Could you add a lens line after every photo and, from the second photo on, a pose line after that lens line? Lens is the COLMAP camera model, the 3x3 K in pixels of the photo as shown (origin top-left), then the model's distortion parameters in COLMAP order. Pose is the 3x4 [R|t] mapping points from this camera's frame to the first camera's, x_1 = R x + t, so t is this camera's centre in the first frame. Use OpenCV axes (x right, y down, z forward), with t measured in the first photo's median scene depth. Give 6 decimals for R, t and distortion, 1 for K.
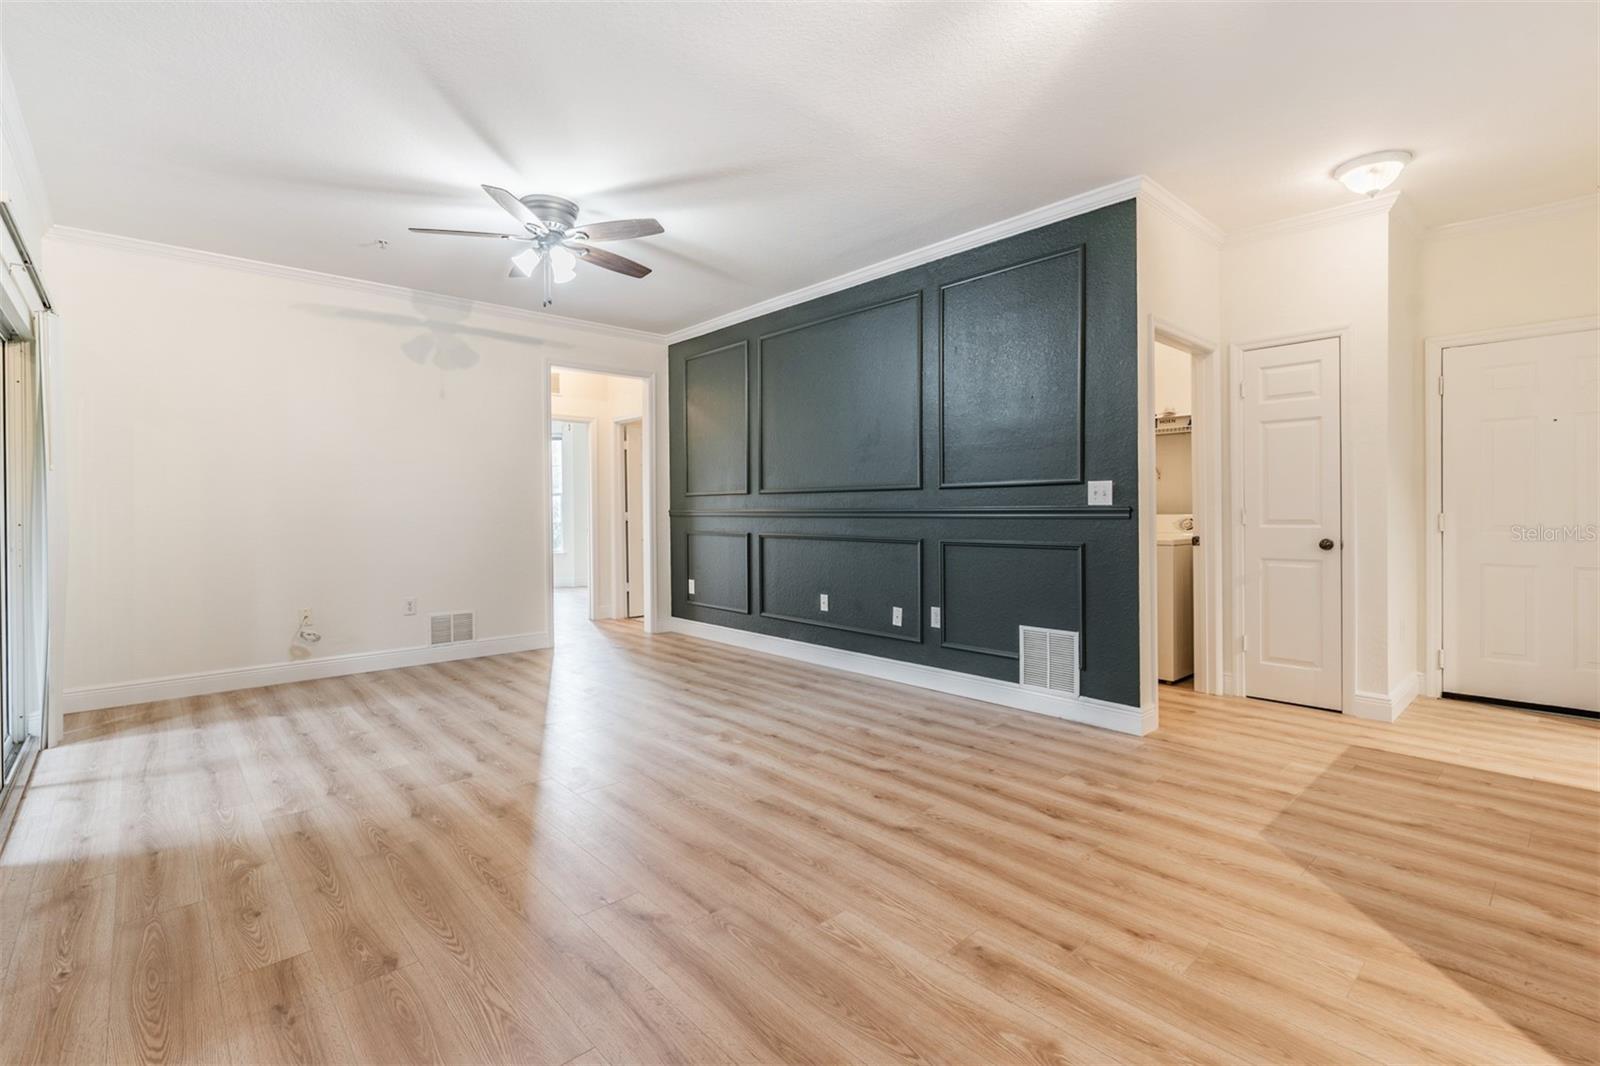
lens RADIAL K [[717.9, 0, 794.9], [0, 717.9, 524.8], [0, 0, 1]] dist [0.003151, -0.000312]
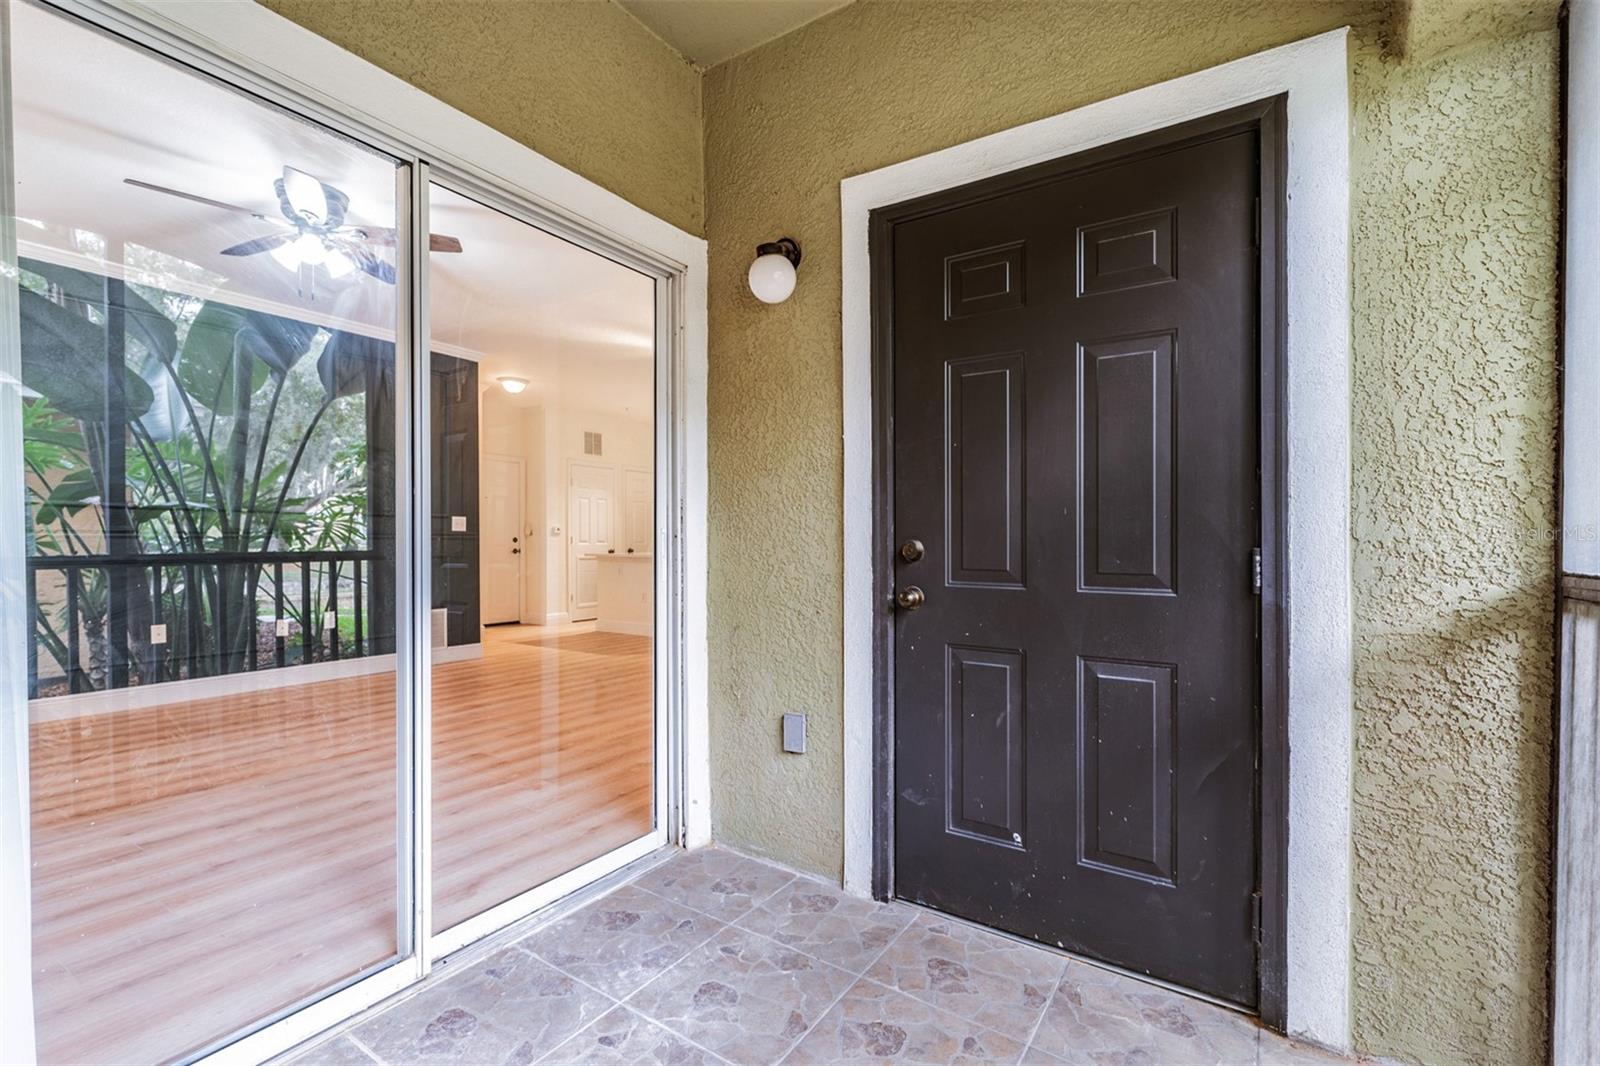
lens RADIAL K [[717.9, 0, 787.7], [0, 717.9, 540.5], [0, 0, 1]] dist [0.003151, -0.000312]
pose [[-0.237916, 0.006328, 0.971265, -1.890260], [0.019600, 0.999806, -0.001713, 0.018033], [-0.971088, 0.018629, -0.237994, 0.871075]]
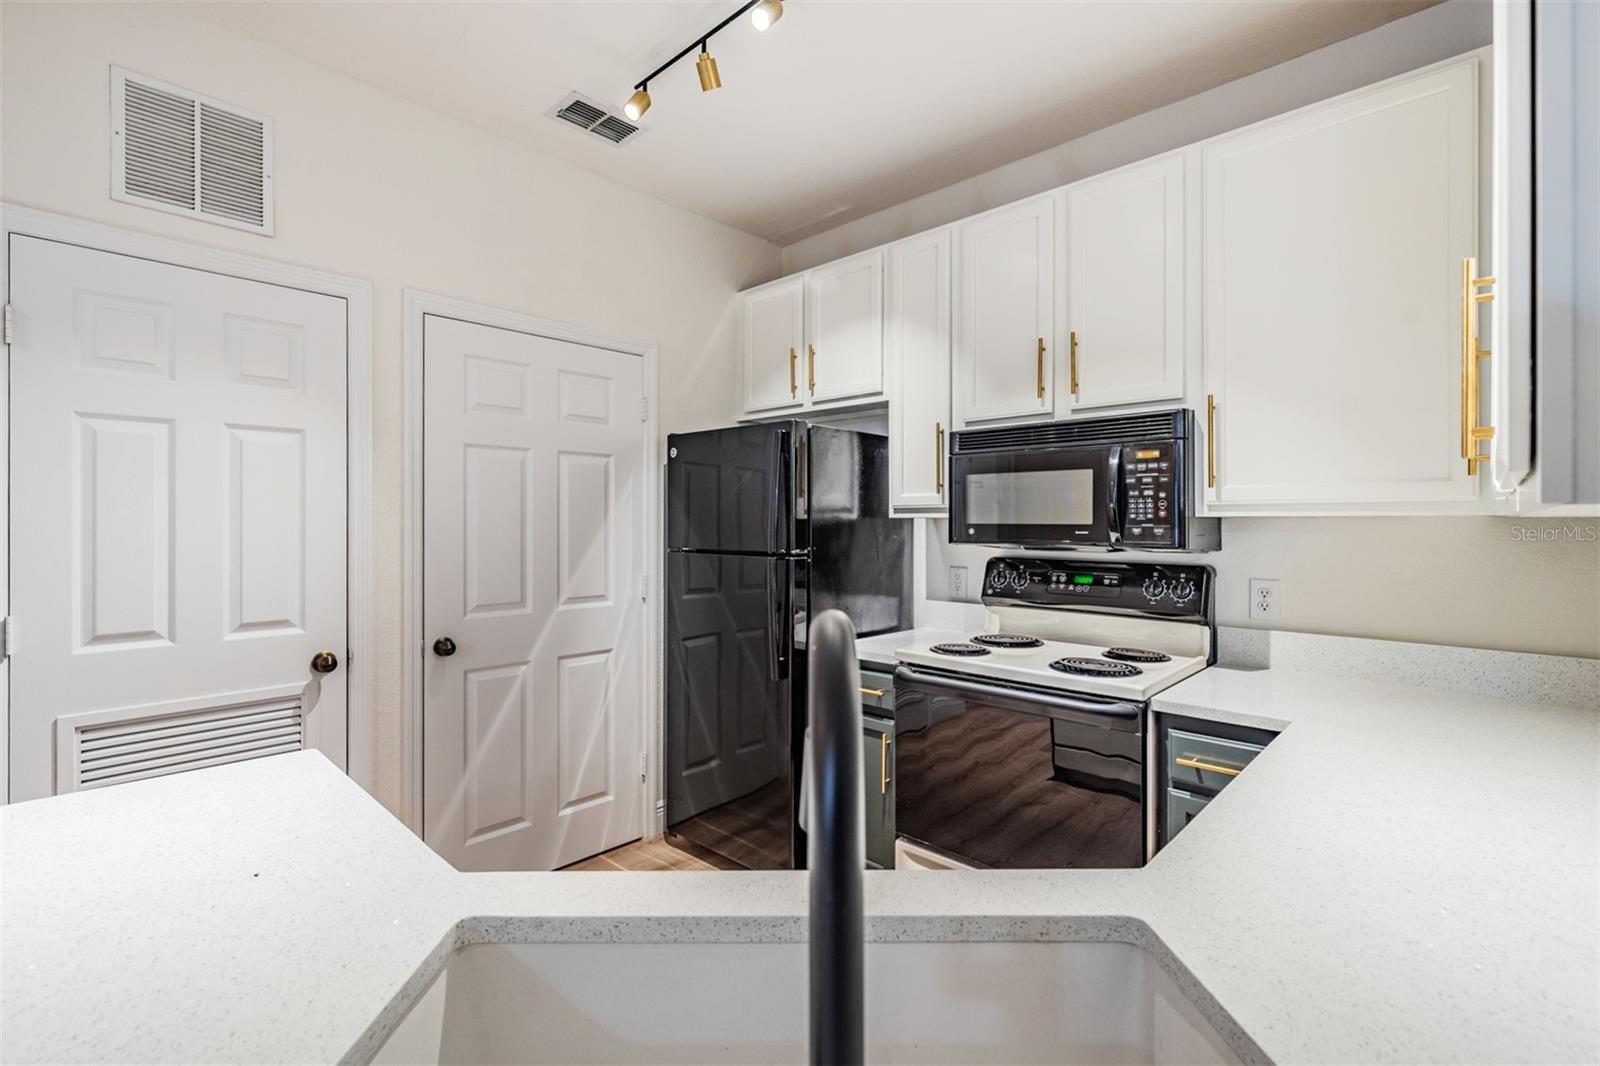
lens RADIAL K [[717.9, 0, 793.1], [0, 717.9, 522.3], [0, 0, 1]] dist [0.003151, -0.000312]
pose [[-0.068108, 0.005036, 0.997665, 0.931362], [0.017643, 0.999837, -0.003843, -0.095017], [-0.997522, 0.017340, -0.068186, 0.412616]]
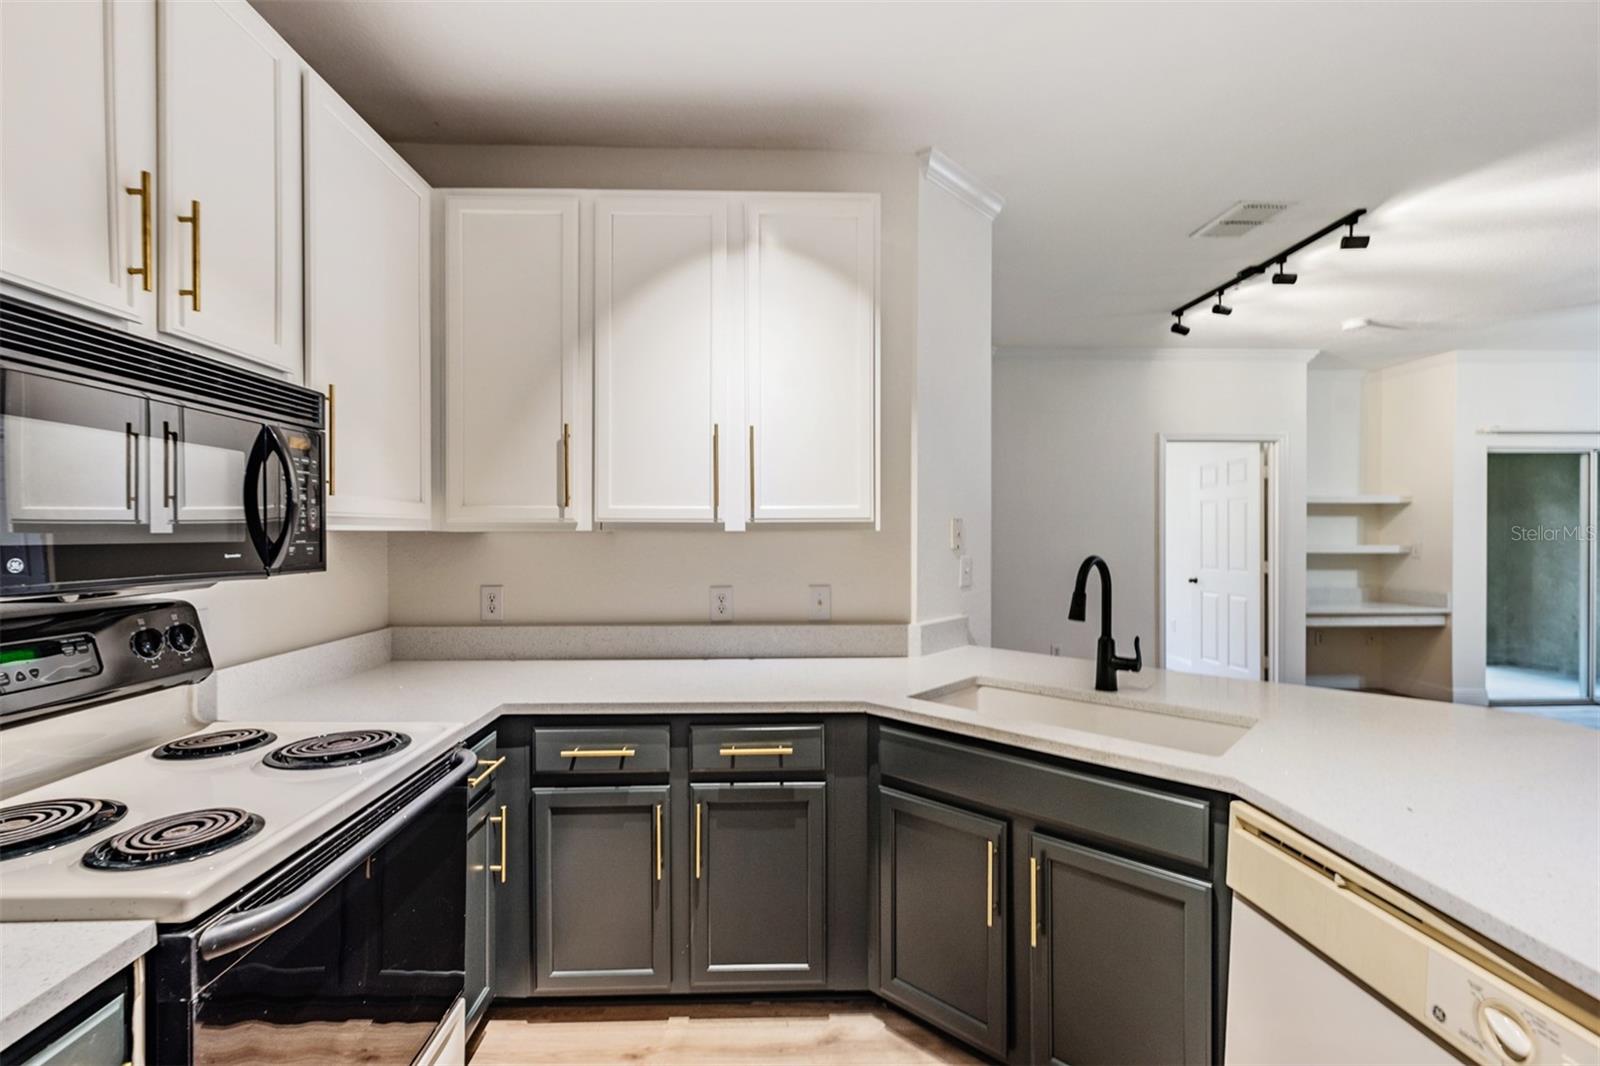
lens RADIAL K [[717.9, 0, 801.6], [0, 717.9, 533.2], [0, 0, 1]] dist [0.003151, -0.000312]
pose [[-0.638769, 0.009800, -0.769336, 1.826549], [-0.011973, 0.999671, 0.022675, -0.111621], [0.769305, 0.023695, -0.638442, 0.629454]]
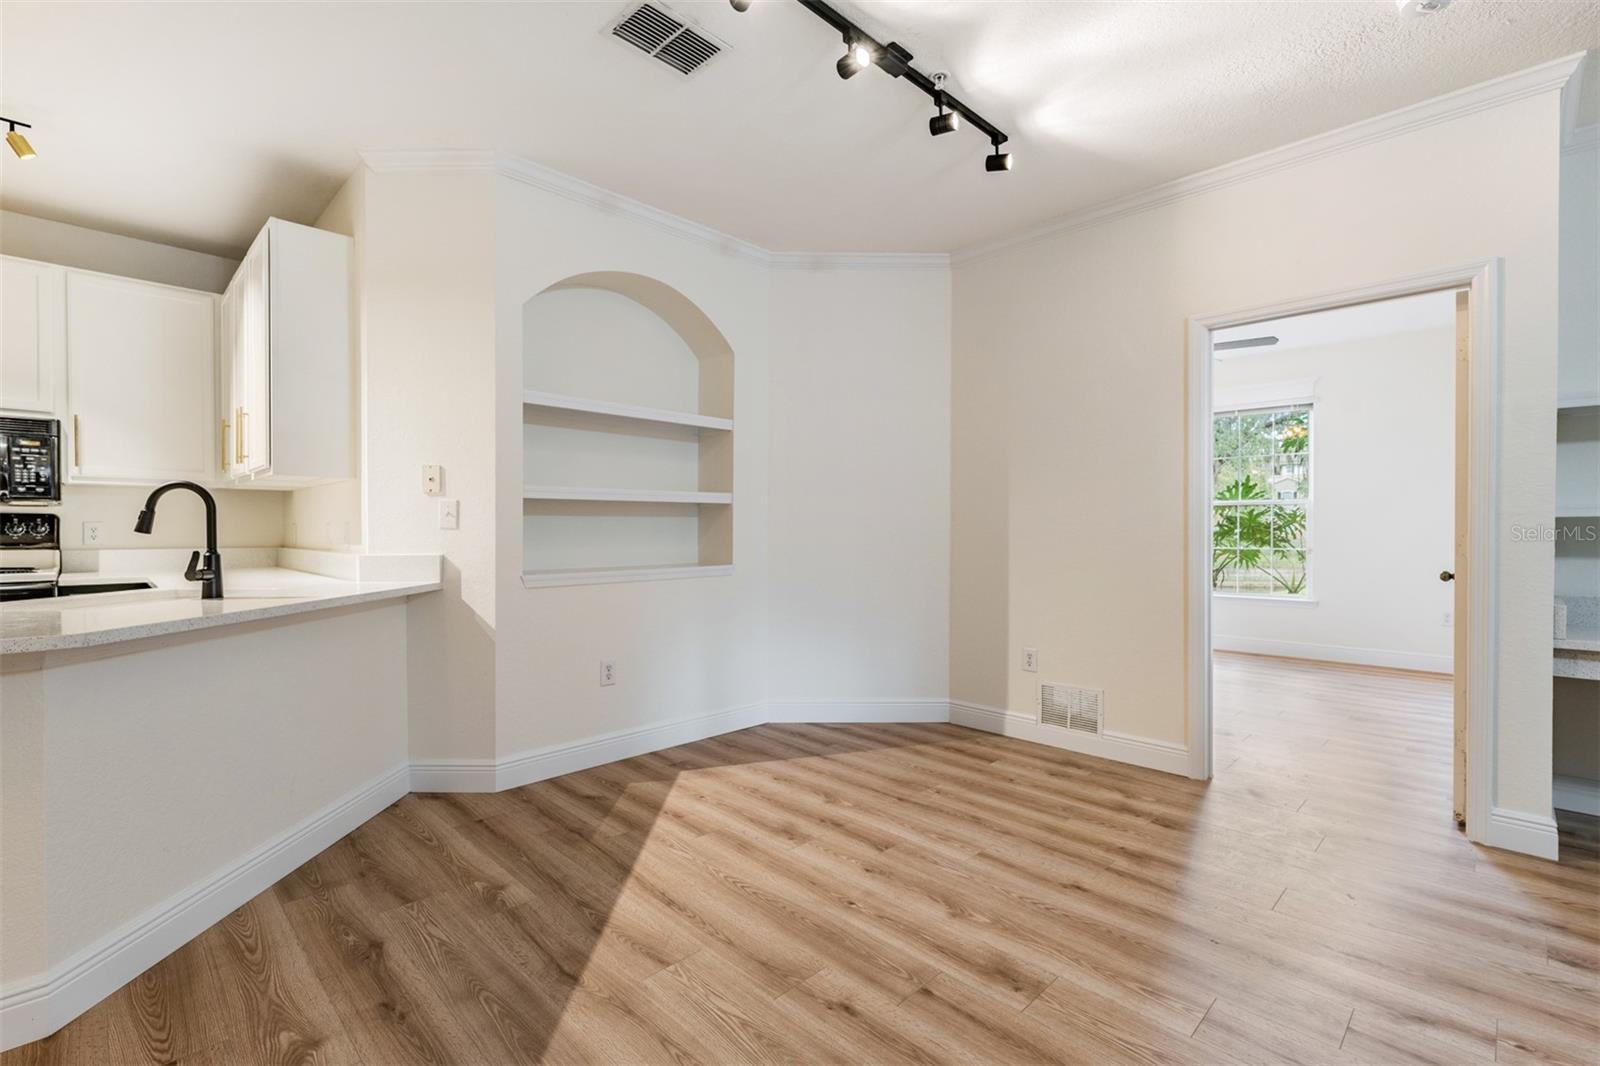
lens RADIAL K [[717.9, 0, 794.4], [0, 717.9, 536.4], [0, 0, 1]] dist [0.003151, -0.000312]
pose [[-0.998964, 0.006580, -0.045032, 0.396942], [0.005294, 0.999577, 0.028609, -0.030312], [0.045201, 0.028341, -0.998576, 1.291659]]
